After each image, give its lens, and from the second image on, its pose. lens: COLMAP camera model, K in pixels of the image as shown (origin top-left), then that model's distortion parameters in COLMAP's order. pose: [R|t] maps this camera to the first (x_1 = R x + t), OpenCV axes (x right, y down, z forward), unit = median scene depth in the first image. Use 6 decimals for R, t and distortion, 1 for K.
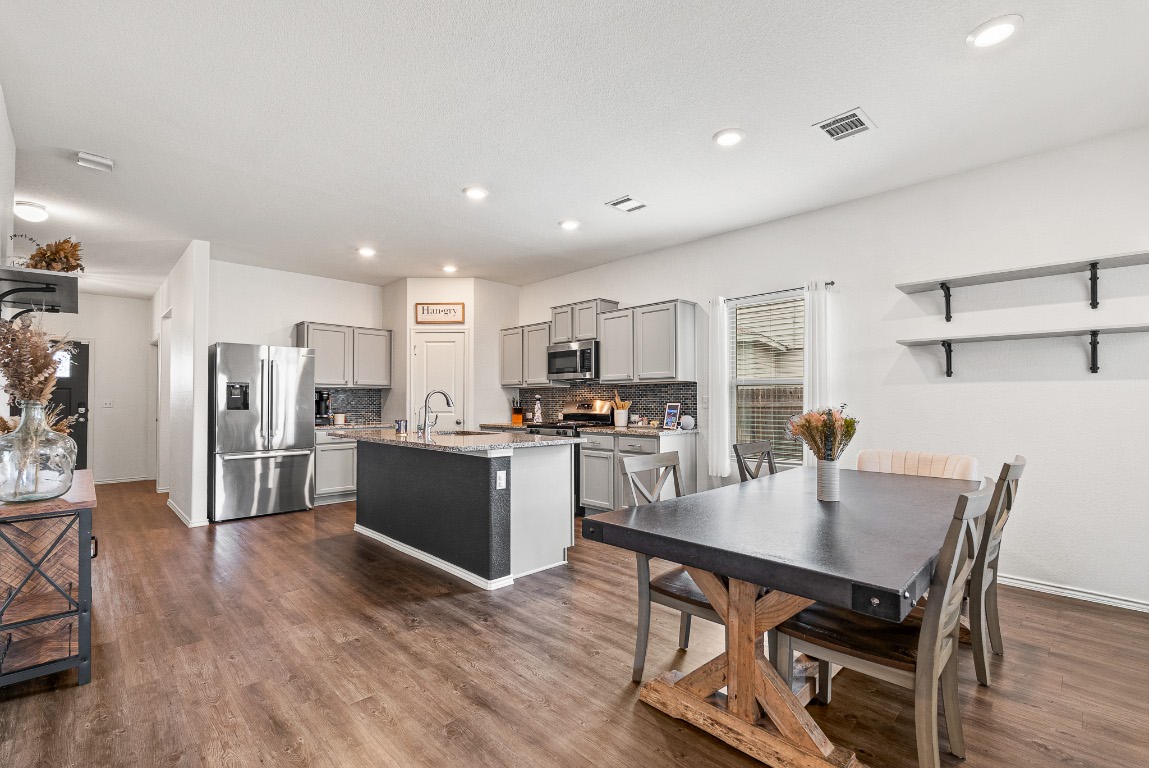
lens RADIAL K [[512.9, 0, 572.2], [0, 512.9, 390.4], [0, 0, 1]] dist [-0.001109, 0.000562]
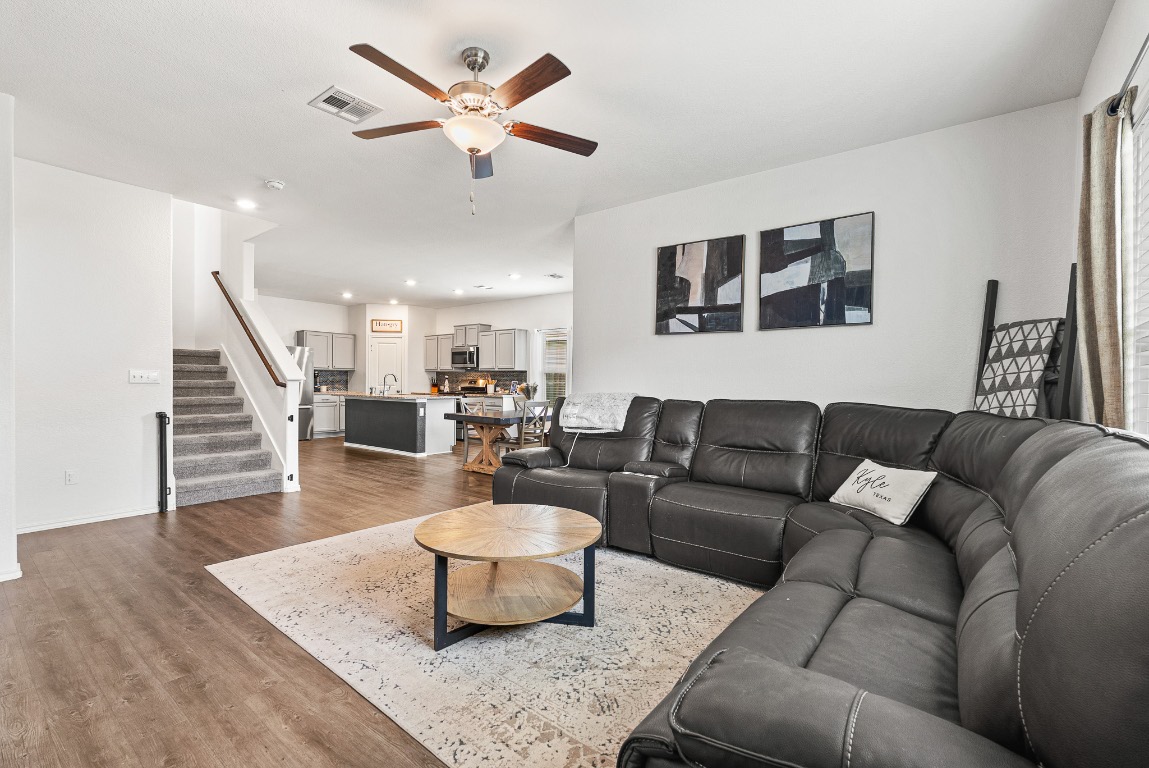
lens RADIAL K [[512.9, 0, 577.1], [0, 512.9, 388.1], [0, 0, 1]] dist [-0.001109, 0.000562]
pose [[0.990272, 0.010688, 0.138735, 0.144825], [-0.015406, 0.999337, 0.032983, -0.015083], [-0.138290, -0.034800, 0.989780, -0.858846]]
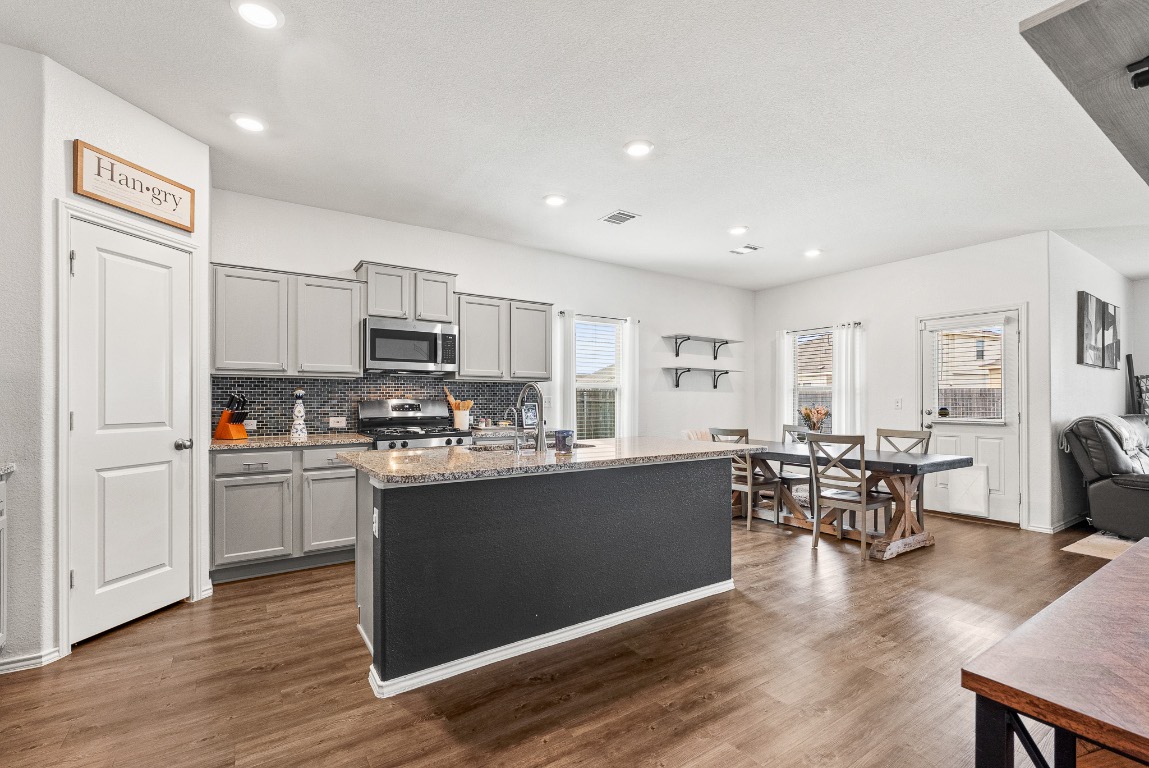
lens RADIAL K [[512.9, 0, 570.7], [0, 512.9, 392.0], [0, 0, 1]] dist [-0.001109, 0.000562]
pose [[0.174706, 0.019464, 0.984428, -0.705483], [-0.023535, 0.999601, -0.015587, 0.015589], [-0.984339, -0.020445, 0.175095, 0.661913]]
